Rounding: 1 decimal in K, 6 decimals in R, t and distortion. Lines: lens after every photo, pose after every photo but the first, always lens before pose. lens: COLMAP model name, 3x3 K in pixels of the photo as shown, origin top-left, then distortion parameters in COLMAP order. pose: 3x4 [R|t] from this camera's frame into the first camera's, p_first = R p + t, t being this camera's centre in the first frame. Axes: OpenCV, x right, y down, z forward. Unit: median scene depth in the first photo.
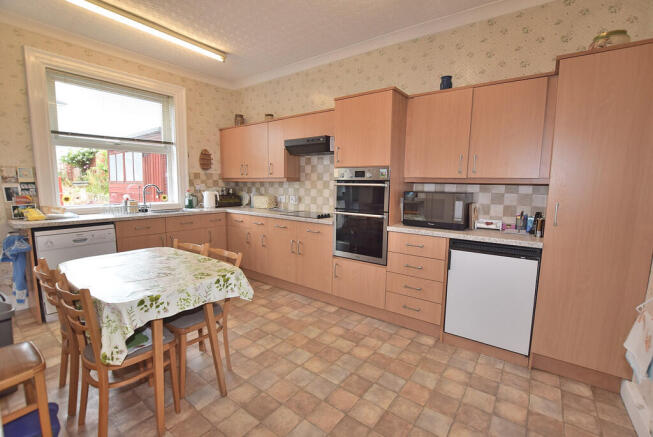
lens RADIAL K [[290.4, 0, 307.1], [0, 290.4, 218.2], [0, 0, 1]] dist [-0.002083, -0.000349]
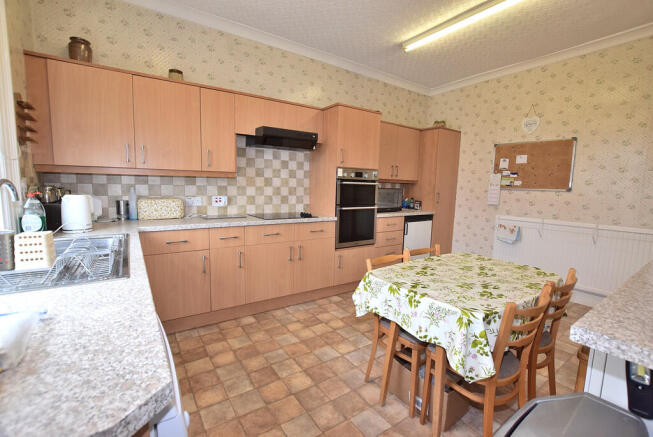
lens RADIAL K [[290.4, 0, 307.1], [0, 290.4, 218.2], [0, 0, 1]] dist [-0.002083, -0.000349]
pose [[0.326660, -0.123811, 0.936997, -0.818228], [0.090403, 0.990930, 0.099421, -0.088665], [-0.940808, 0.052231, 0.334890, 0.639751]]
